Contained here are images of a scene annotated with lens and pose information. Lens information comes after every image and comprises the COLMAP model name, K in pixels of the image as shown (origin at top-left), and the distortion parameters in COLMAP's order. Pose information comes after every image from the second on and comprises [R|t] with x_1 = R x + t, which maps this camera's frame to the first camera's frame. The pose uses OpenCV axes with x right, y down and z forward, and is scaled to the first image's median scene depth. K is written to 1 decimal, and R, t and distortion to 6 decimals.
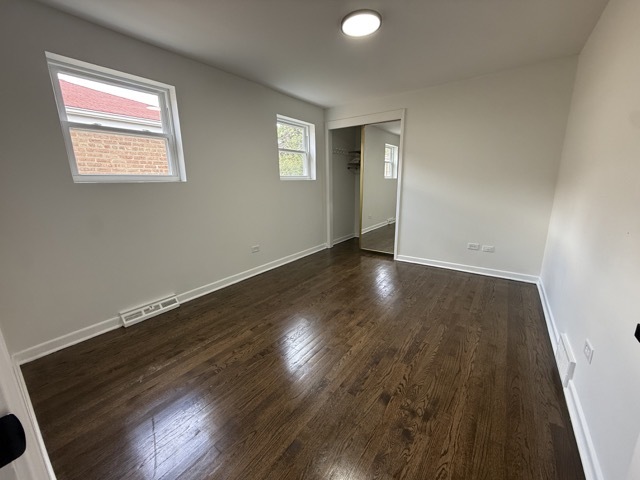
lens RADIAL K [[255.8, 0, 321.1], [0, 255.8, 240.2], [0, 0, 1]] dist [-0.001228, 0.000603]
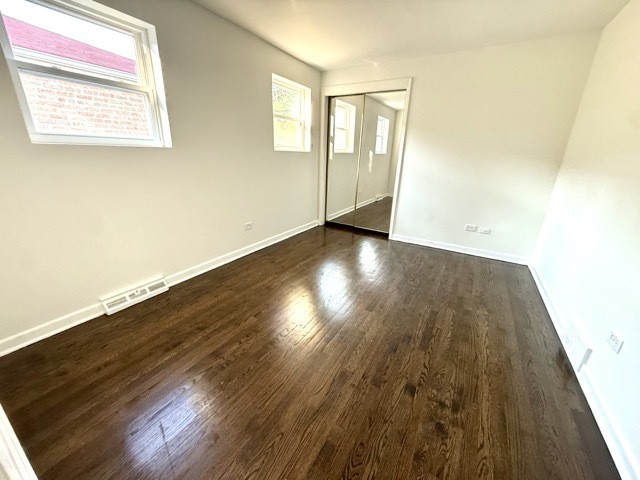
lens RADIAL K [[255.8, 0, 320.9], [0, 255.8, 239.9], [0, 0, 1]] dist [-0.001228, 0.000603]
pose [[0.995481, 0.013785, 0.093960, -0.123470], [-0.023168, 0.994766, 0.099521, -0.021905], [-0.092096, -0.101248, 0.990589, 0.086553]]
